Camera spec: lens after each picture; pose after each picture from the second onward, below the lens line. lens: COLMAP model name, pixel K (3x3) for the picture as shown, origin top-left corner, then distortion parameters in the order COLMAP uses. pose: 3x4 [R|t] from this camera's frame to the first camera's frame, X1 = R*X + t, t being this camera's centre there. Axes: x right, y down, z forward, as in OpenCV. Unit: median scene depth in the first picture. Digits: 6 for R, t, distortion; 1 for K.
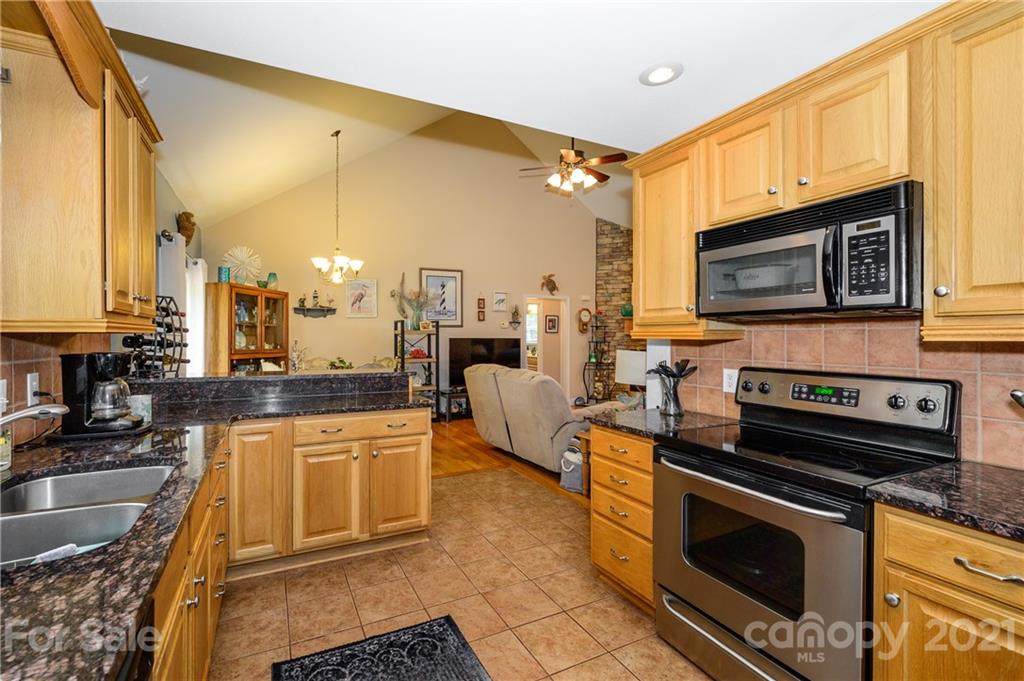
lens RADIAL K [[441.3, 0, 476.9], [0, 441.3, 337.2], [0, 0, 1]] dist [-0.001029, -0.000445]
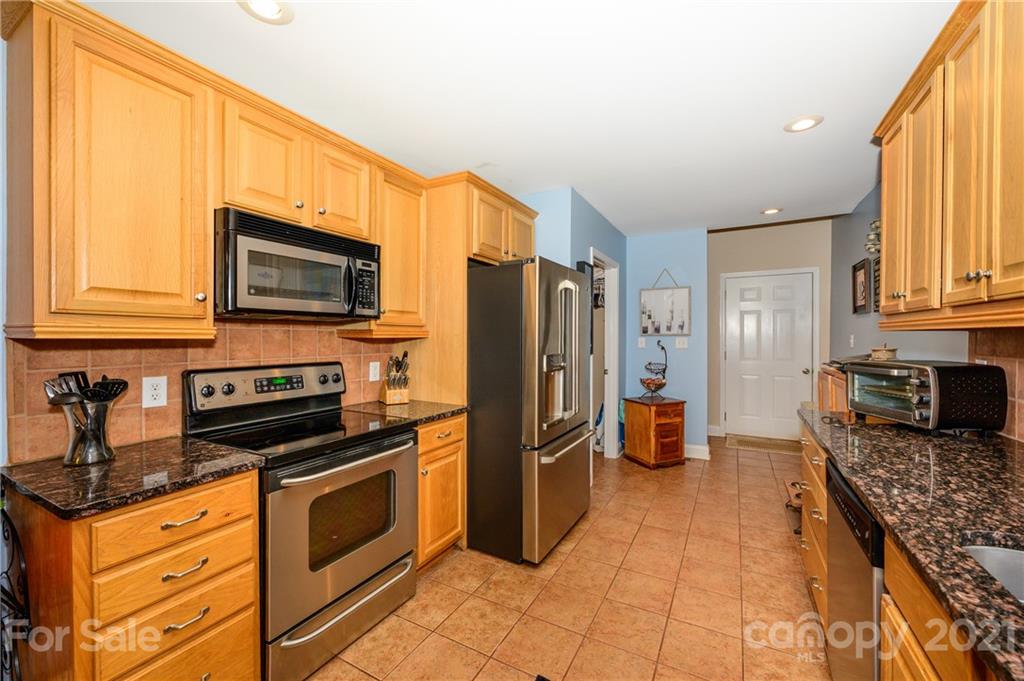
lens RADIAL K [[403.9, 0, 511.8], [0, 403.9, 340.1], [0, 0, 1]] dist [-0.001715, 0.000306]
pose [[-0.580763, -0.008293, 0.814030, -0.153152], [-0.000534, 0.999952, 0.009806, 0.000228], [-0.814072, 0.005260, -0.580740, 0.371351]]
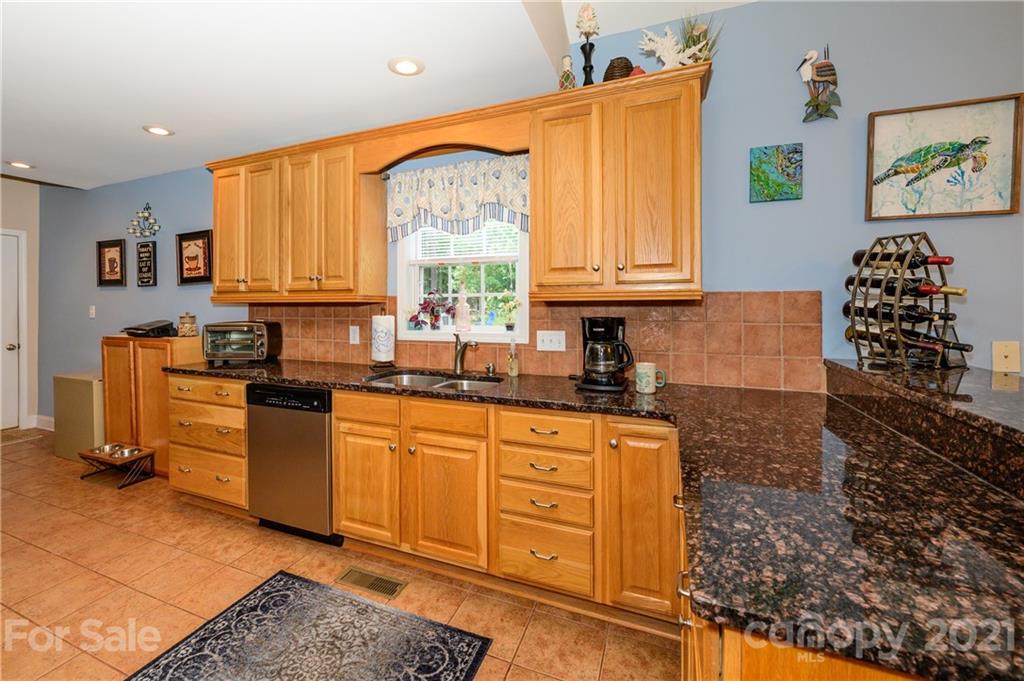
lens RADIAL K [[441.3, 0, 466.4], [0, 441.3, 306.8], [0, 0, 1]] dist [-0.001029, -0.000445]
pose [[-0.764106, 0.005416, -0.645068, 0.065263], [0.004523, 0.999985, 0.003039, 0.000227], [0.645075, -0.000595, -0.764119, 0.542701]]
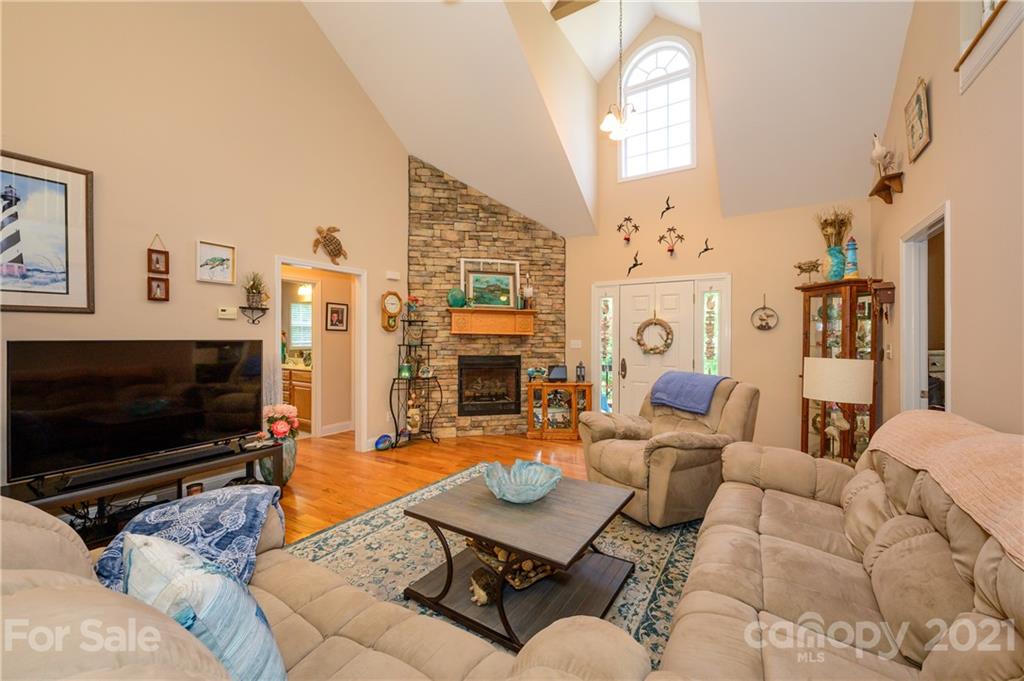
lens RADIAL K [[403.9, 0, 511.4], [0, 403.9, 339.3], [0, 0, 1]] dist [-0.001715, 0.000306]
pose [[0.849003, -0.001418, 0.528386, 0.131883], [-0.001329, 0.999988, 0.004818, -0.001324], [-0.528386, -0.004793, 0.848990, 0.649463]]
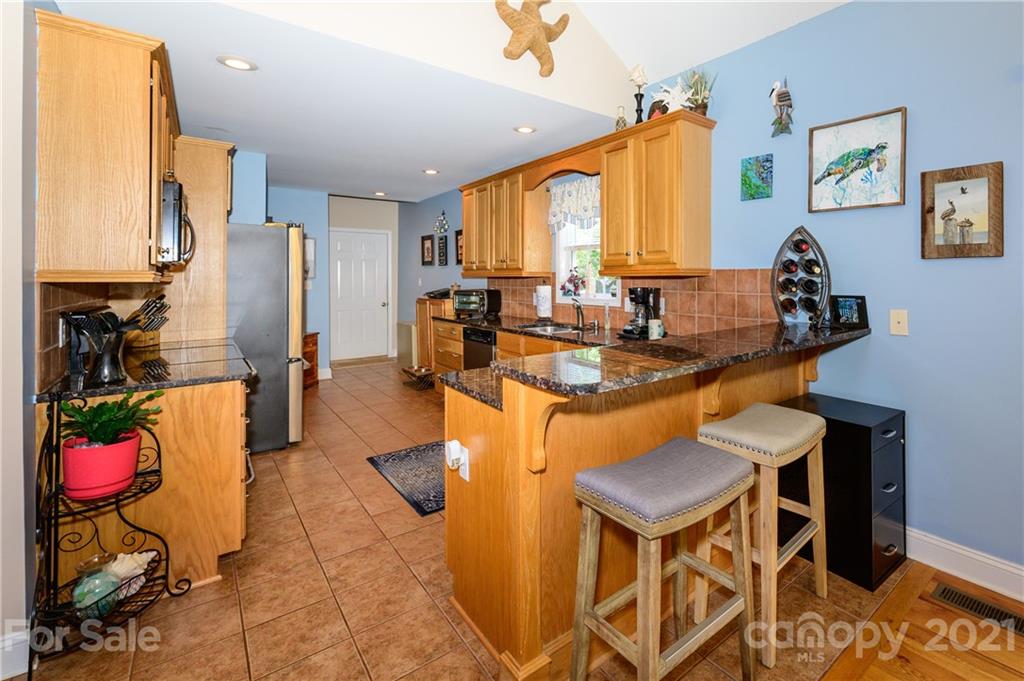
lens RADIAL K [[471.1, 0, 599.1], [0, 471.1, 278.8], [0, 0, 1]] dist [-0.001205, 0.000284]
pose [[-0.966185, 0.001805, -0.257844, -0.072870], [0.001963, 0.999998, -0.000355, 0.000284], [0.257843, -0.000850, -0.966187, 0.874359]]
